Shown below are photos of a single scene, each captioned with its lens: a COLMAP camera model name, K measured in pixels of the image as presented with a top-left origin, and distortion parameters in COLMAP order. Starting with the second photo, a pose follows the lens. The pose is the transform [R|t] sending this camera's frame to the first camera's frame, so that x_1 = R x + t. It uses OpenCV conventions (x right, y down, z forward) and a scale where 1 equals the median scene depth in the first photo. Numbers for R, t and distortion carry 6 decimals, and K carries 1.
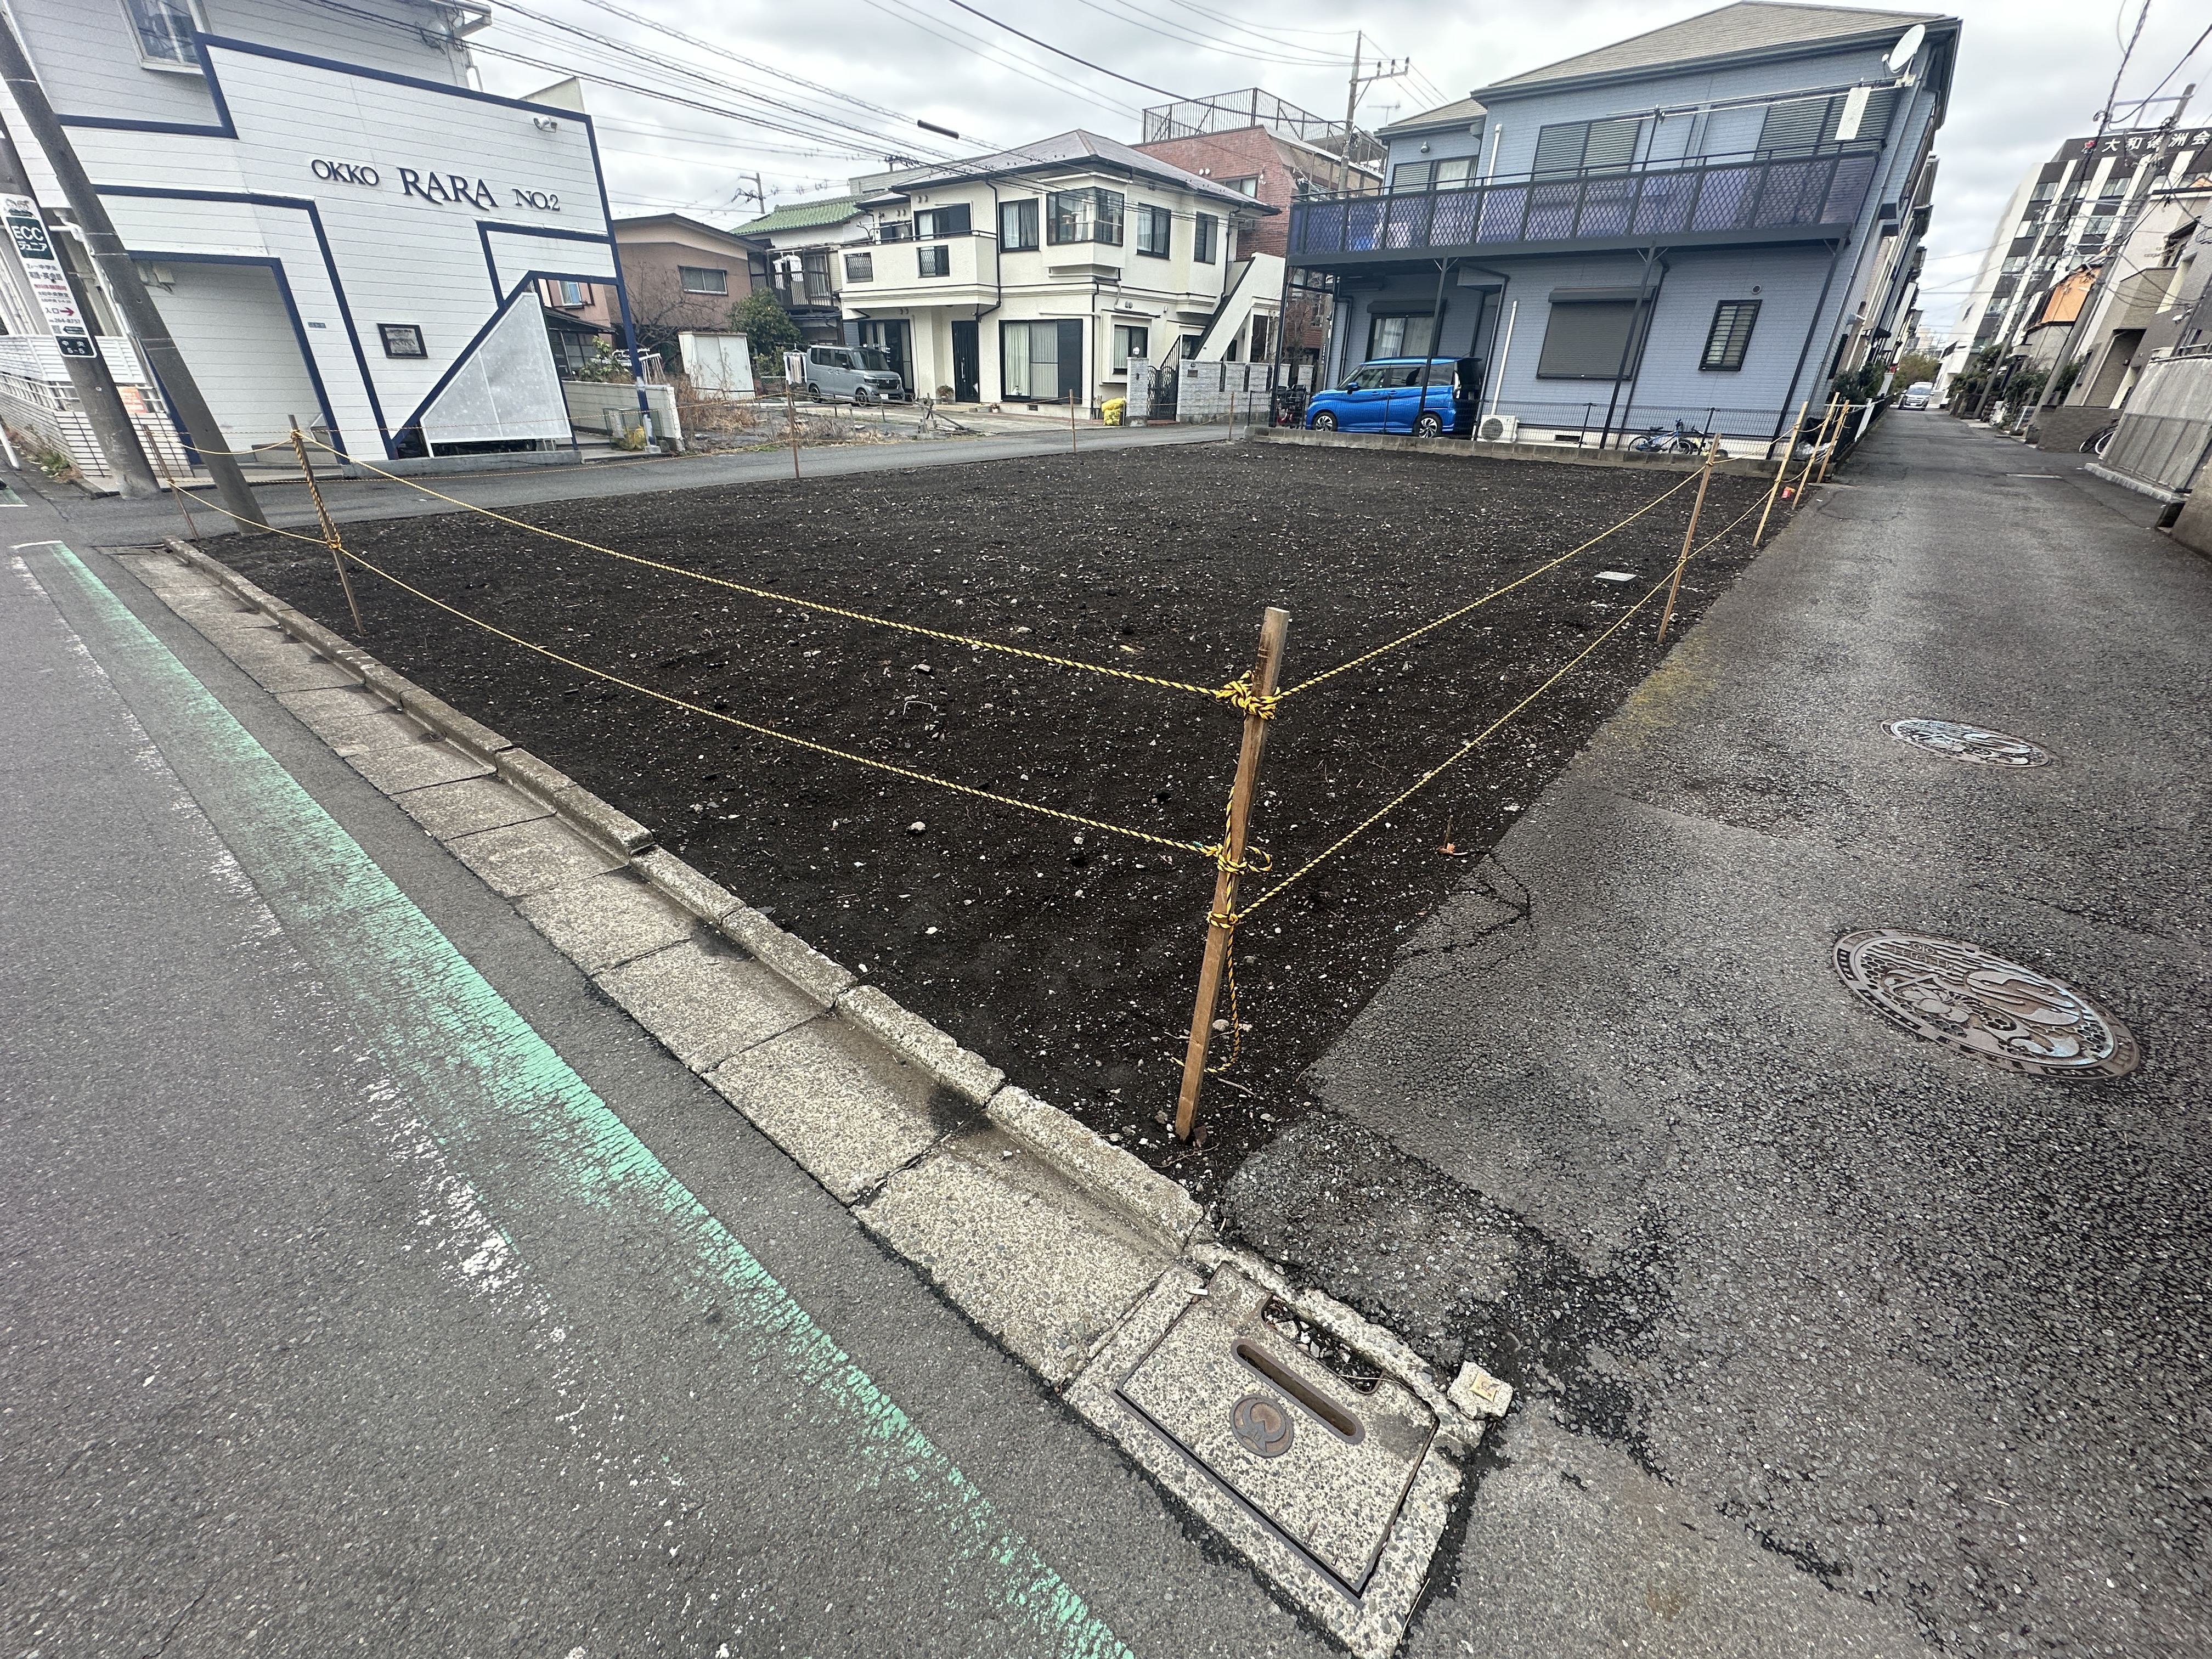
lens RADIAL K [[886.5, 0, 1104.2], [0, 886.5, 830.1], [0, 0, 1]] dist [0.003377, -0.000179]
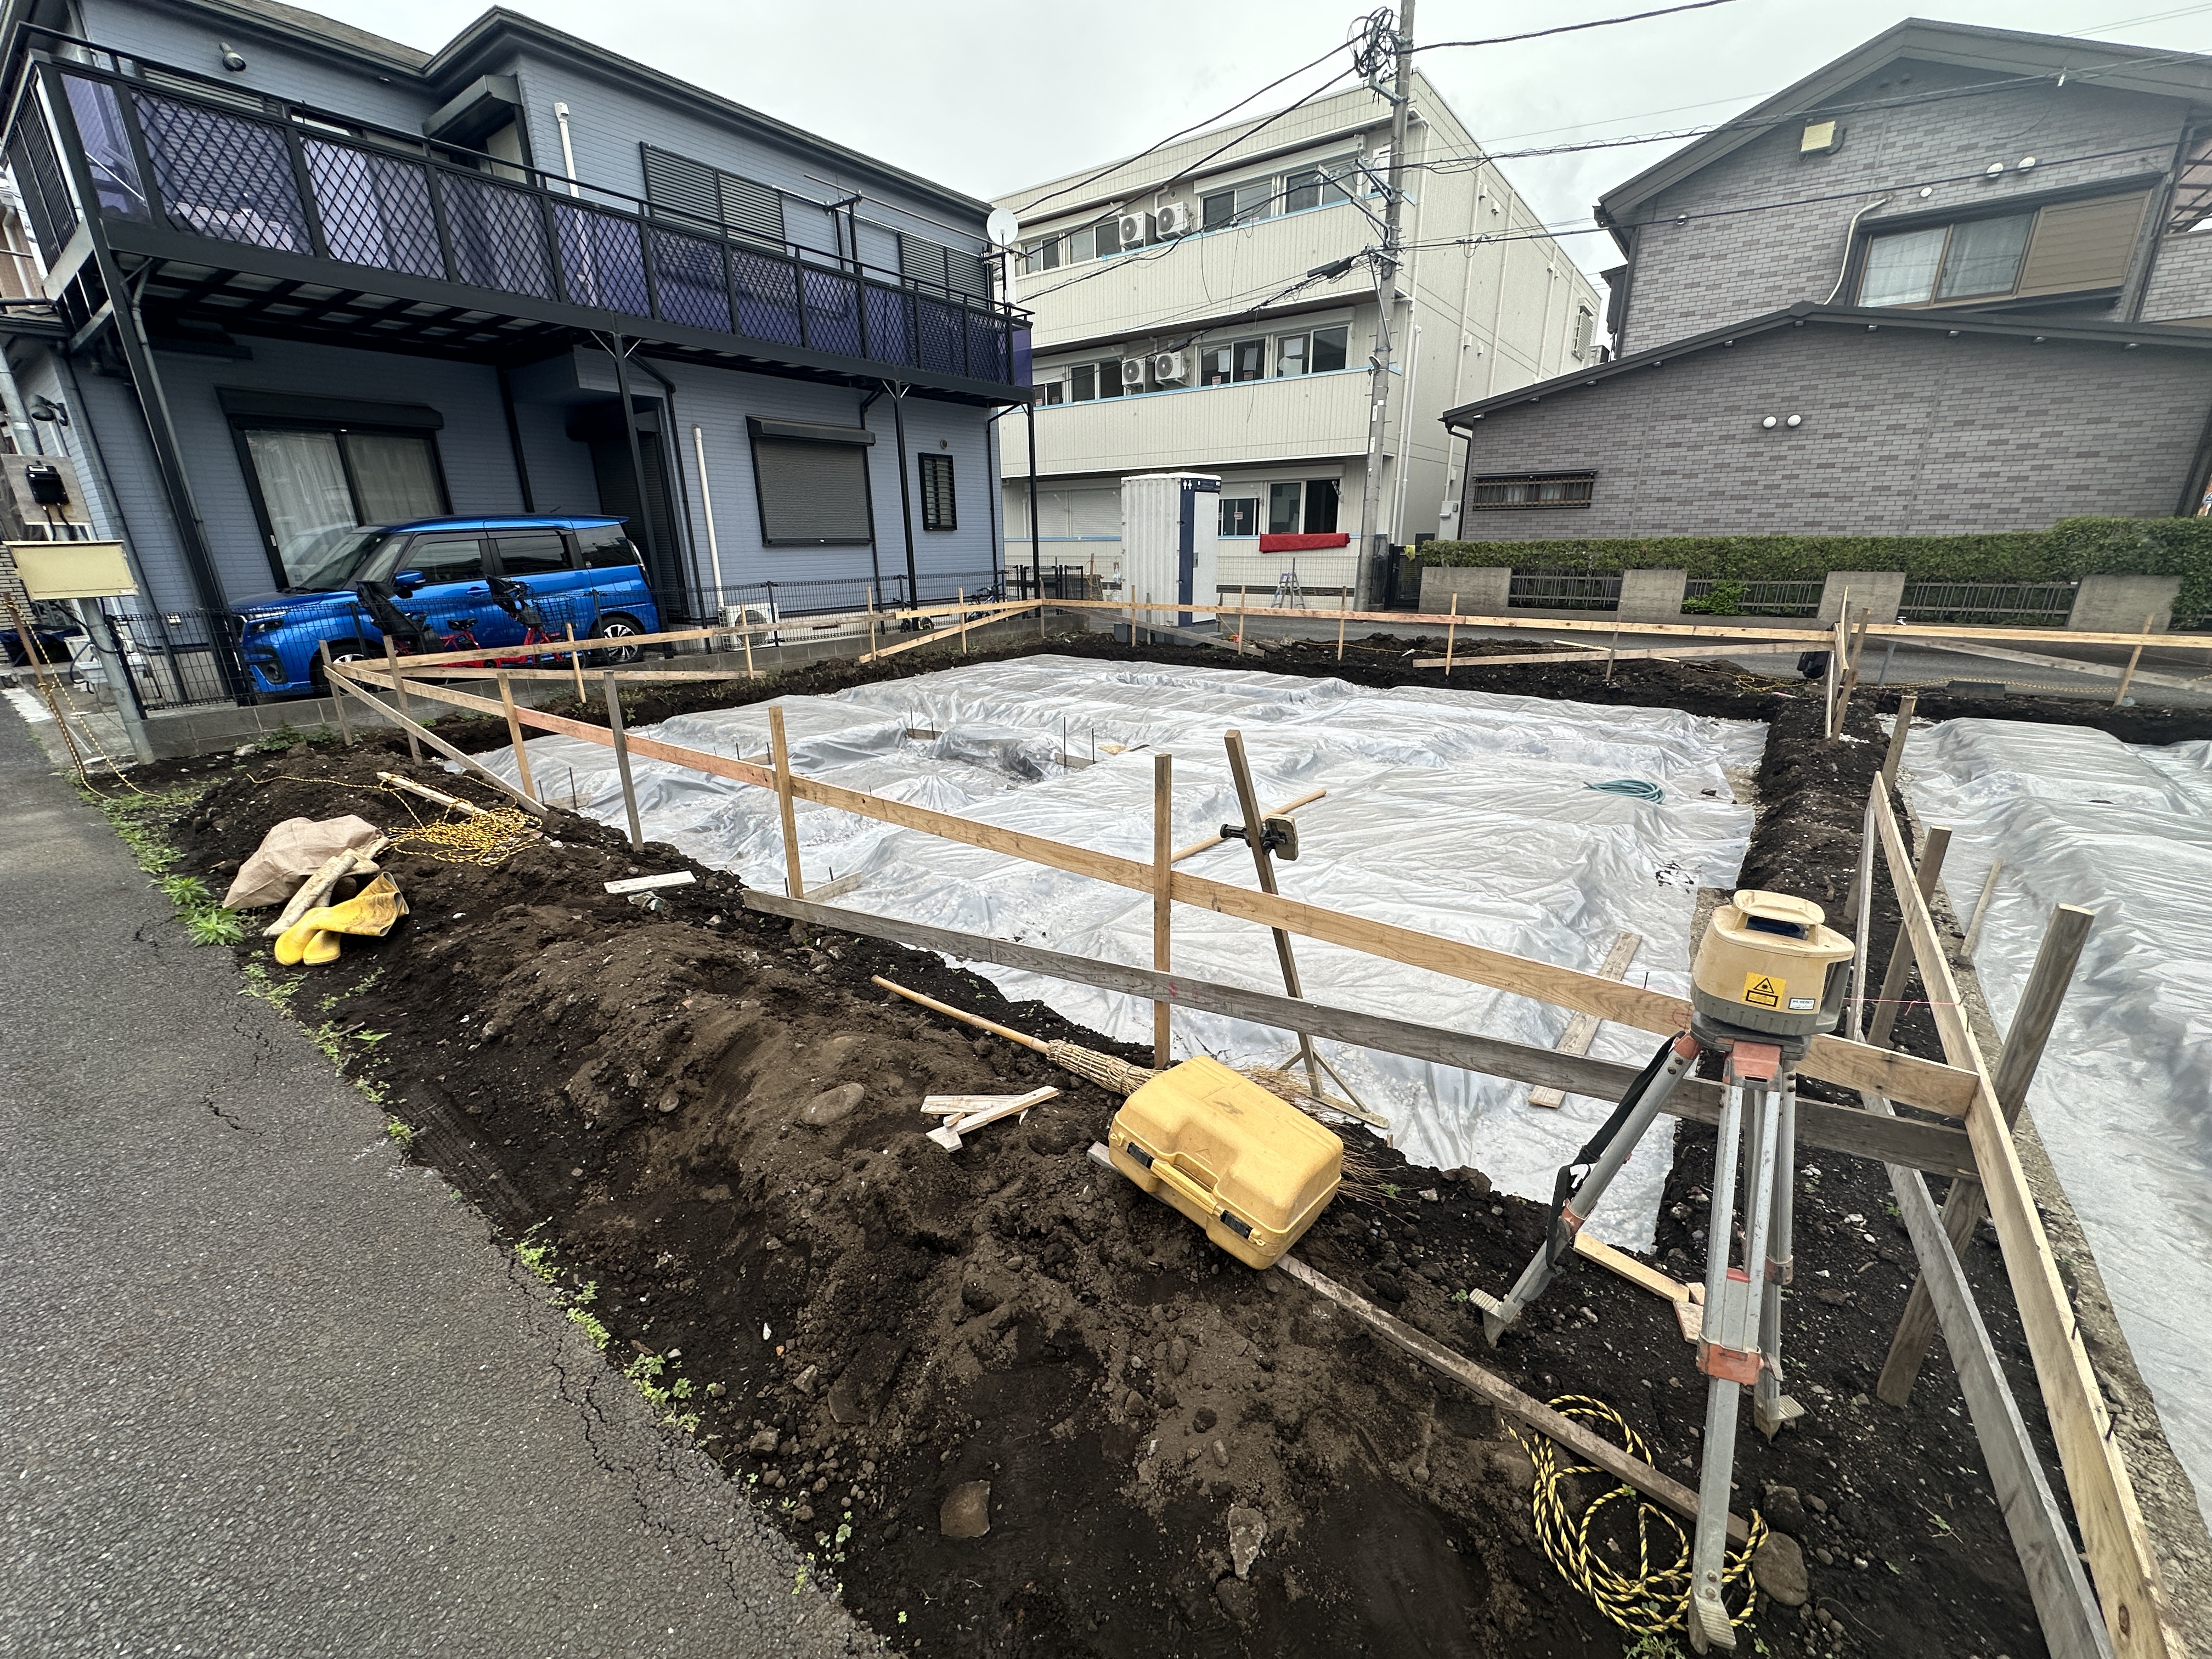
lens RADIAL K [[886.5, 0, 1109.7], [0, 886.5, 830.8], [0, 0, 1]] dist [0.003377, -0.000179]
pose [[-0.047391, -0.339301, 0.939483, -0.237822], [0.467203, 0.823788, 0.321084, -0.508364], [-0.882879, 0.454146, 0.119482, 0.943832]]
